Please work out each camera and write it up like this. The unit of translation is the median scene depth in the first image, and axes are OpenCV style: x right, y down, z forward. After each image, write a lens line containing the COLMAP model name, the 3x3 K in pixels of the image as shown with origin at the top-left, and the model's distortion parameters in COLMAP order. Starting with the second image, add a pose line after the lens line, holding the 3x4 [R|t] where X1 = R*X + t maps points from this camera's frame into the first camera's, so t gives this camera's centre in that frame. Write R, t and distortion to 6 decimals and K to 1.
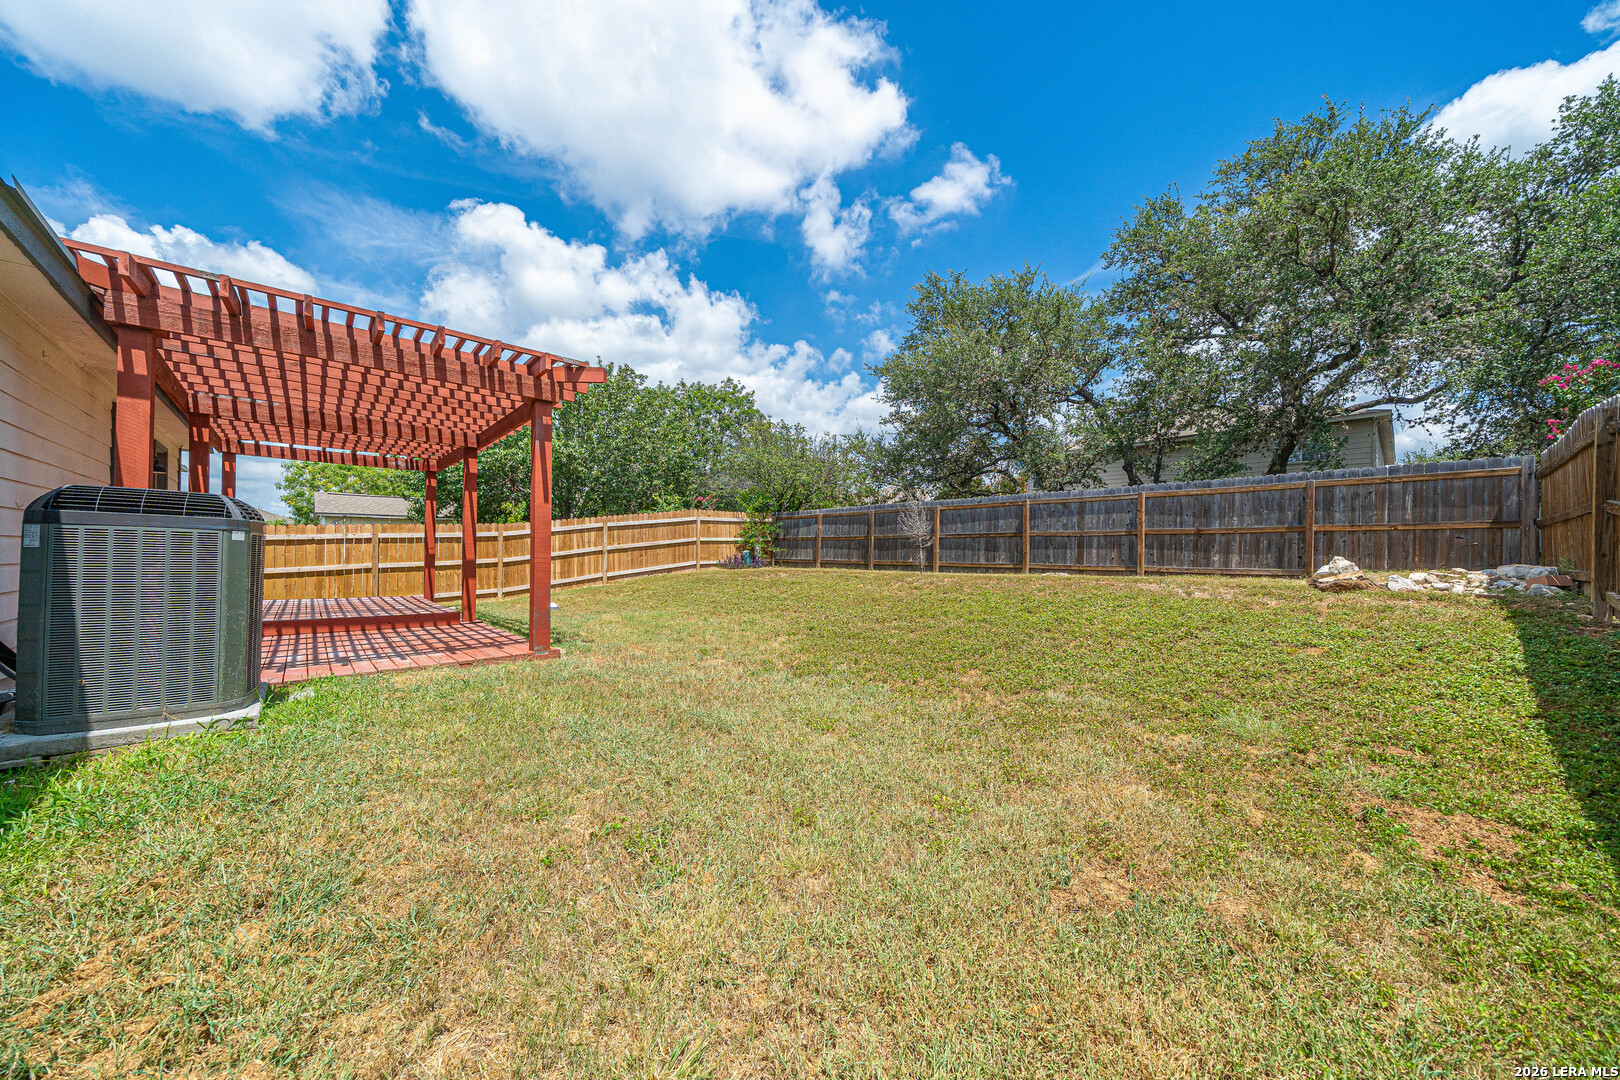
lens RADIAL K [[555.8, 0, 798.6], [0, 555.8, 550.5], [0, 0, 1]] dist [-0.001909, -0.000616]
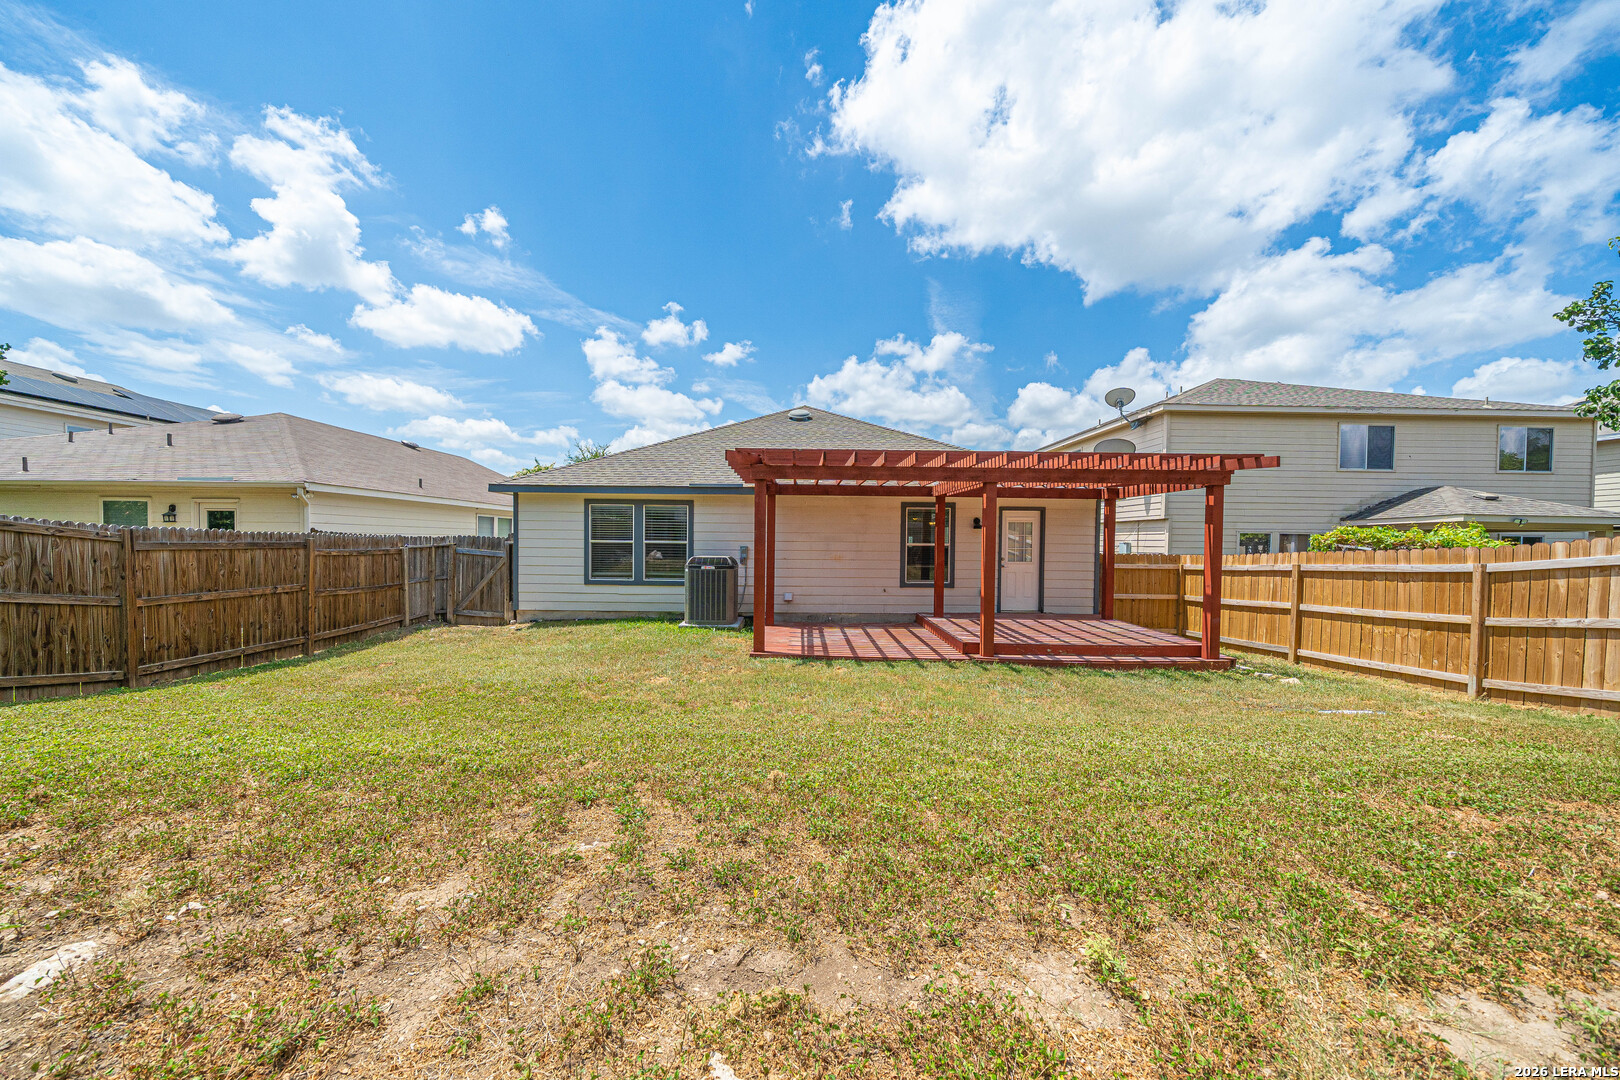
lens RADIAL K [[555.8, 0, 793.3], [0, 555.8, 568.2], [0, 0, 1]] dist [-0.001909, -0.000616]
pose [[-0.668953, 0.019430, -0.743051, 0.216543], [-0.012867, 0.999206, 0.037712, -0.036640], [0.743194, 0.034789, -0.668171, 0.794681]]
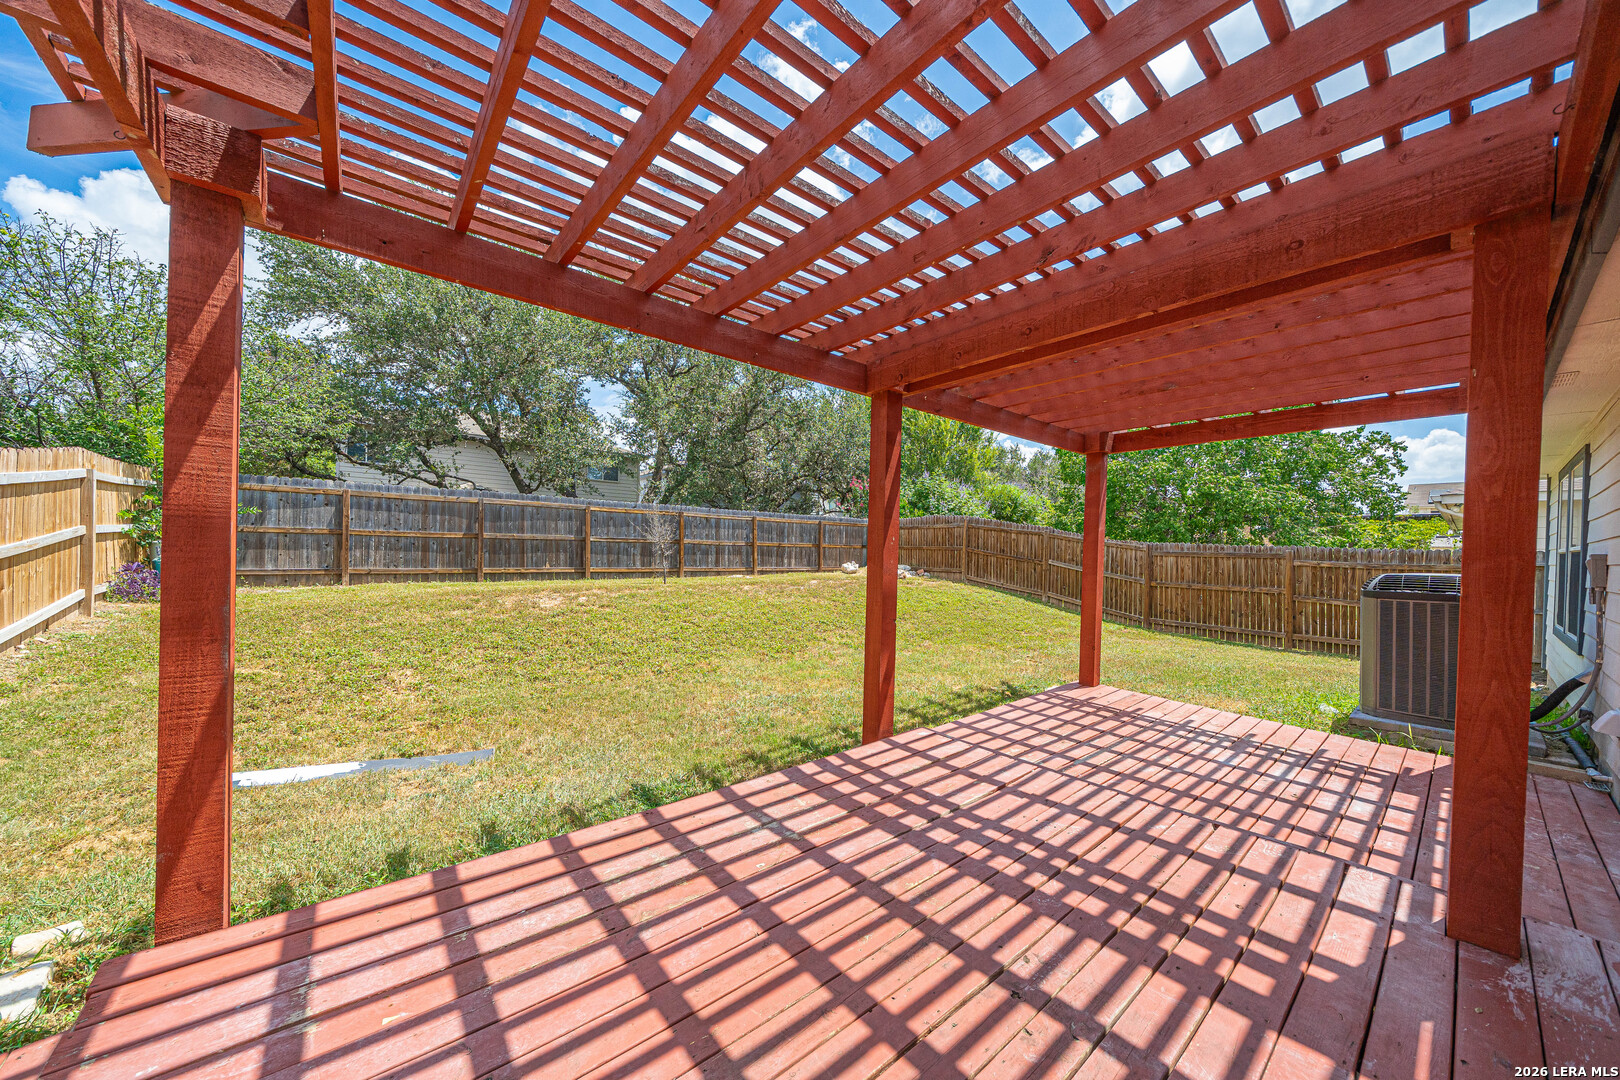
lens RADIAL K [[555.8, 0, 806.1], [0, 555.8, 551.6], [0, 0, 1]] dist [-0.001909, -0.000616]
pose [[0.034955, -0.015191, 0.999273, -0.611715], [-0.030500, 0.999402, 0.016260, -0.030580], [-0.998923, -0.031046, 0.034471, 0.594358]]
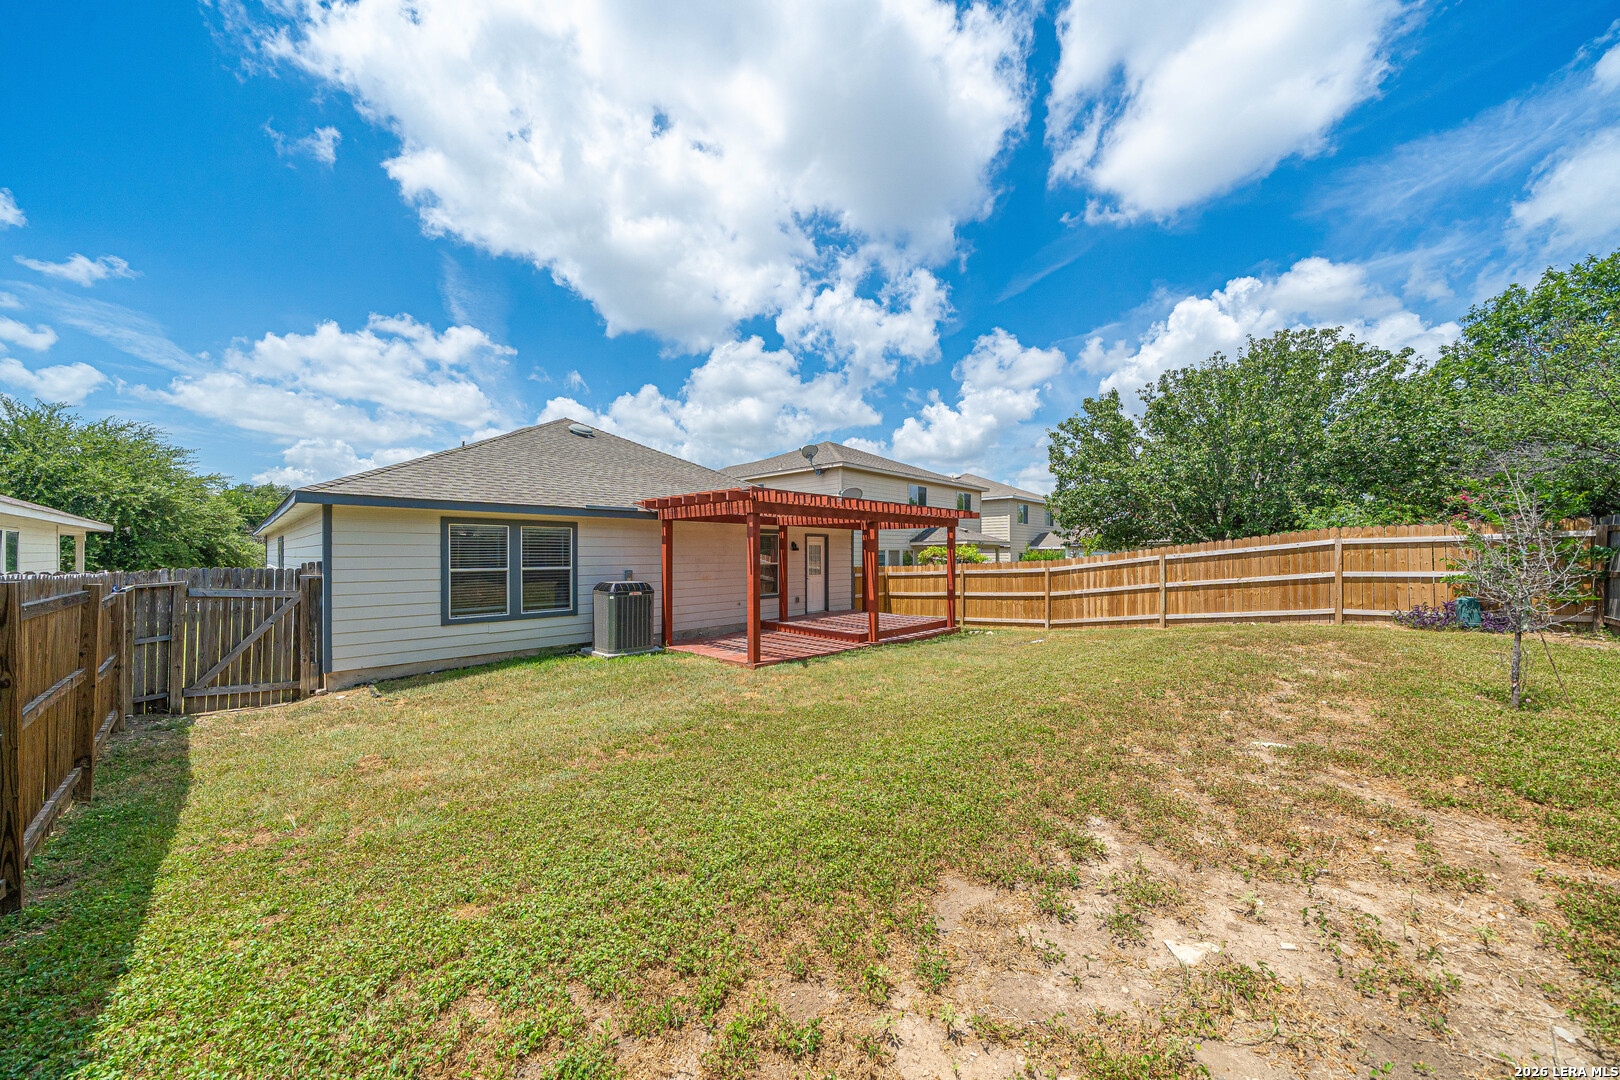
lens RADIAL K [[555.8, 0, 795.7], [0, 555.8, 539.0], [0, 0, 1]] dist [-0.001909, -0.000616]
pose [[0.067141, -0.036265, -0.997084, 0.473532], [0.009196, 0.999319, -0.035727, -0.050916], [0.997701, -0.006770, 0.067429, 0.394402]]
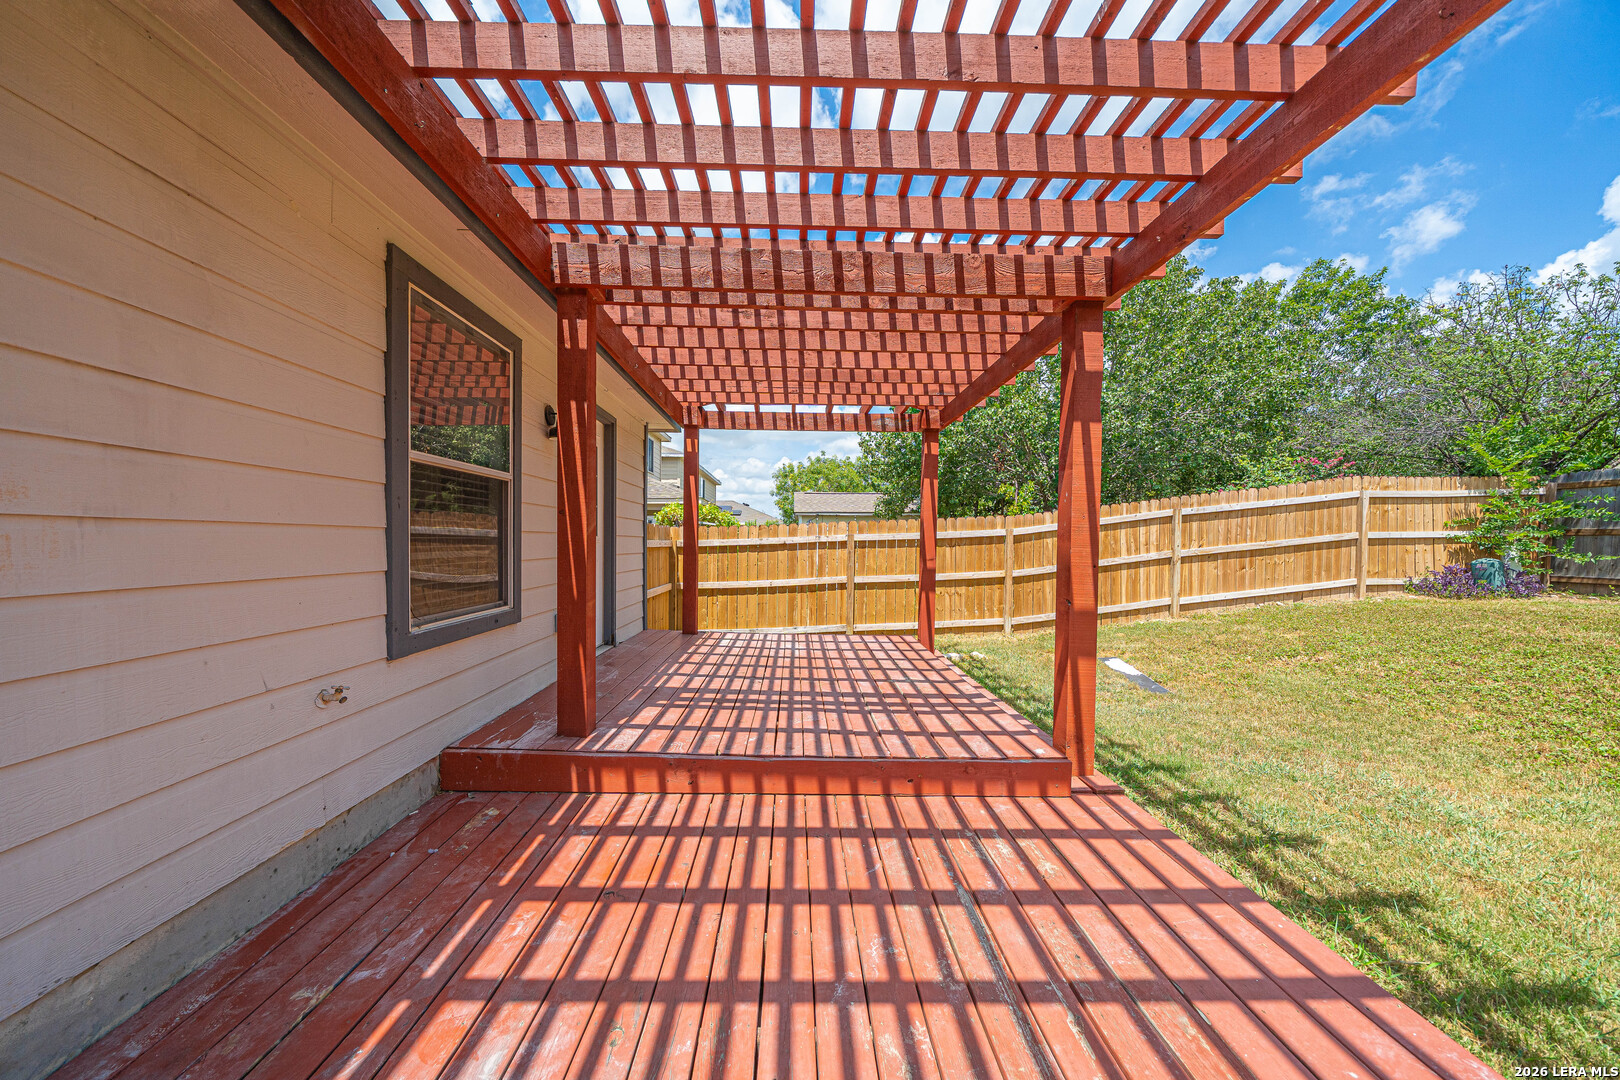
lens RADIAL K [[555.8, 0, 802.6], [0, 555.8, 556.8], [0, 0, 1]] dist [-0.001909, -0.000616]
pose [[0.758211, 0.013770, -0.651864, -0.275223], [0.001505, 0.999737, 0.022869, -0.015132], [0.652007, -0.018320, 0.757991, 0.334600]]
